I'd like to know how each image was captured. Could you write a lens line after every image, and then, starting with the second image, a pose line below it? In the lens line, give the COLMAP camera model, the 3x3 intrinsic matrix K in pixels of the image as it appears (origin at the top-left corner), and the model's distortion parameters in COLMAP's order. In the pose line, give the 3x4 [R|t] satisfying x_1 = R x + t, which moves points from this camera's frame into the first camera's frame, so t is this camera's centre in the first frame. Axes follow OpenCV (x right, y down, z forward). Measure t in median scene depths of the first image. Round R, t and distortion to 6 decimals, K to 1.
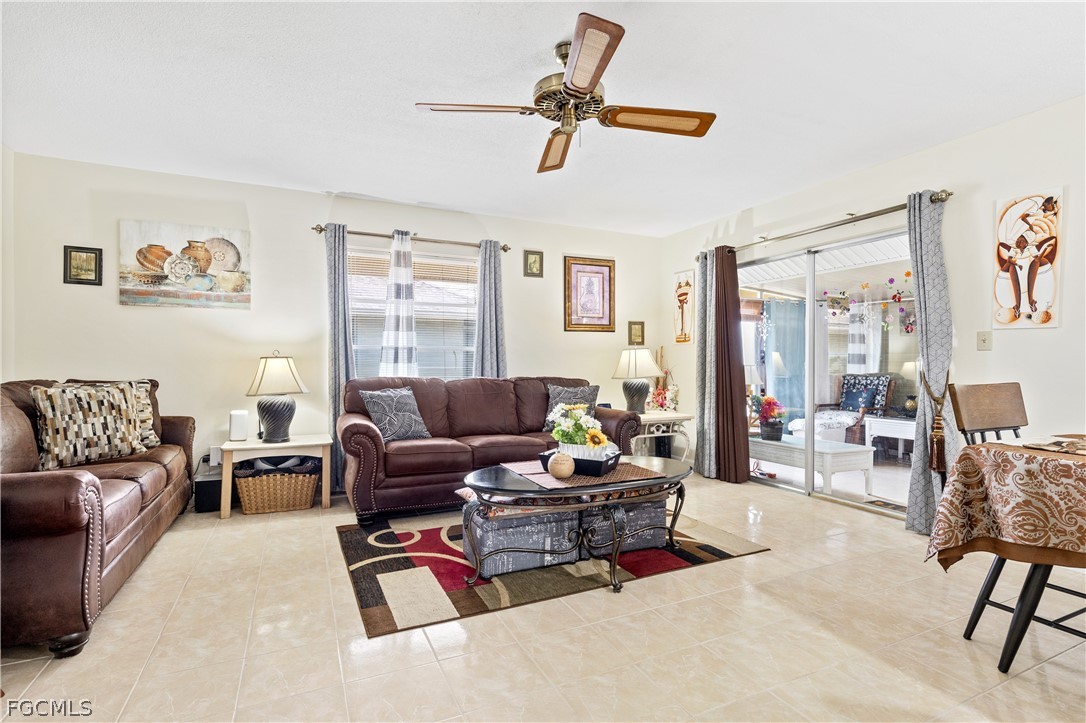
lens RADIAL K [[520.1, 0, 546.9], [0, 520.1, 364.7], [0, 0, 1]] dist [0.001637, 0.000371]
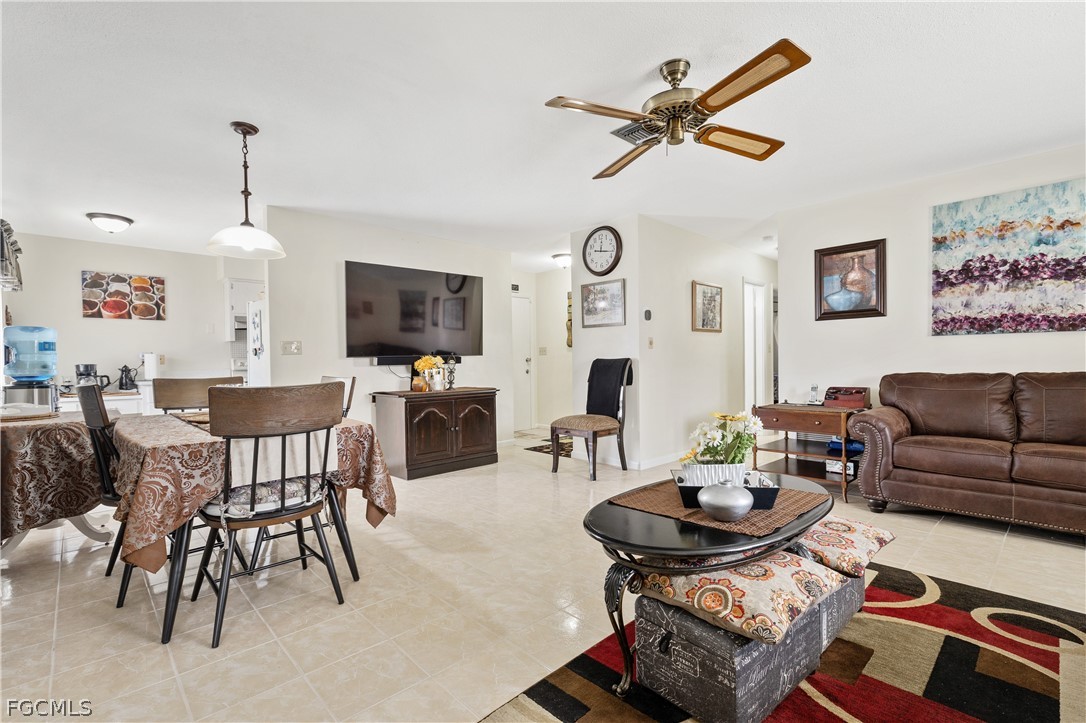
lens RADIAL K [[487.7, 0, 537.6], [0, 487.7, 367.8], [0, 0, 1]] dist [0.000221, 0.000079]
pose [[-0.955103, 0.014029, -0.295941, 0.354302], [0.009177, 0.999800, 0.017776, -0.002903], [0.296131, 0.014261, -0.955041, 1.076305]]
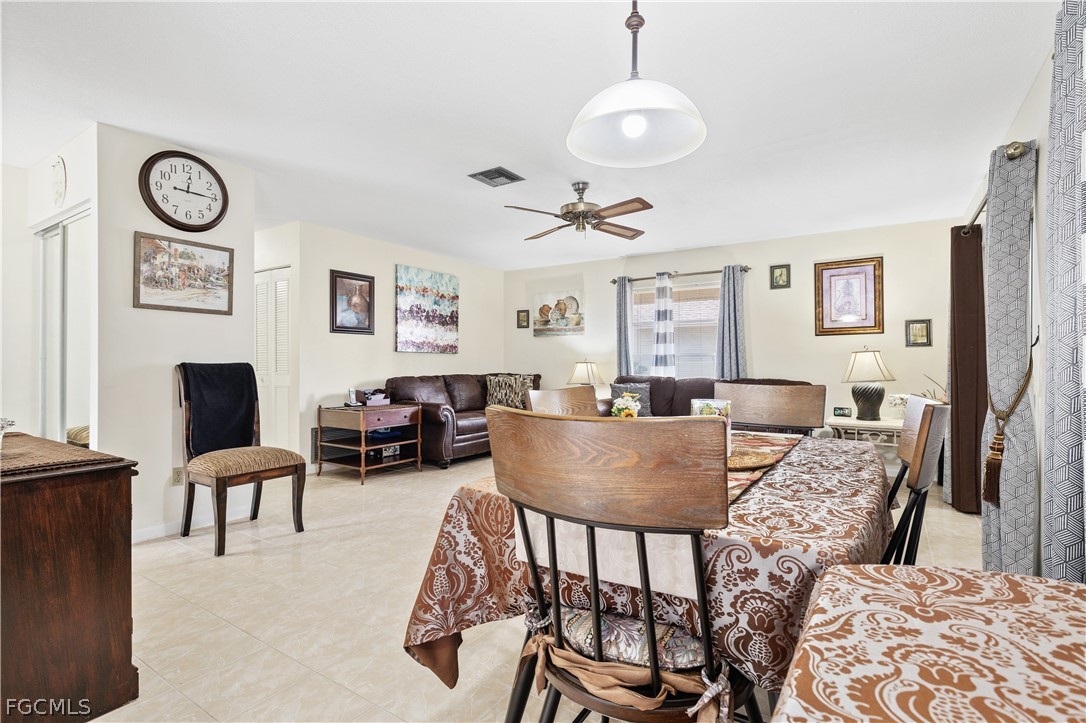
lens RADIAL K [[520.1, 0, 546.9], [0, 520.1, 364.7], [0, 0, 1]] dist [0.001637, 0.000371]
pose [[0.515154, -0.000801, -0.857097, 0.833669], [-0.005701, 0.999974, -0.004361, 0.000644], [0.857079, 0.007133, 0.515136, 0.010078]]
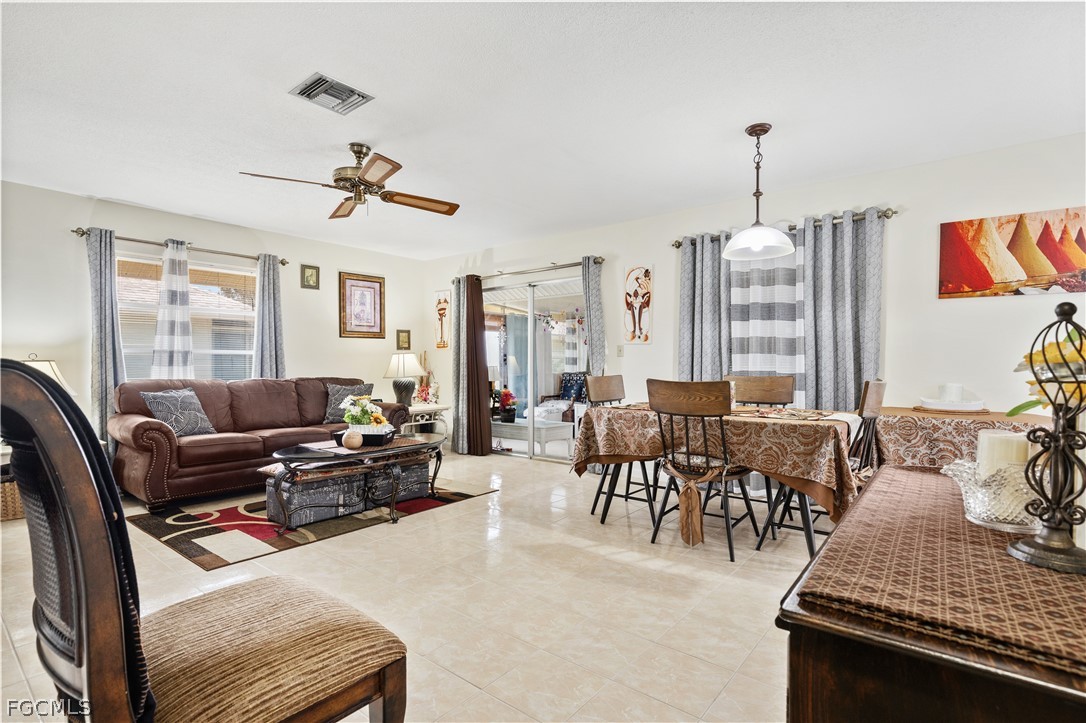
lens RADIAL K [[520.1, 0, 546.9], [0, 520.1, 364.7], [0, 0, 1]] dist [0.001637, 0.000371]
pose [[0.901581, -0.003984, 0.432592, -0.065242], [0.005134, 0.999986, -0.001490, -0.000263], [-0.432580, 0.003564, 0.901589, -0.294279]]
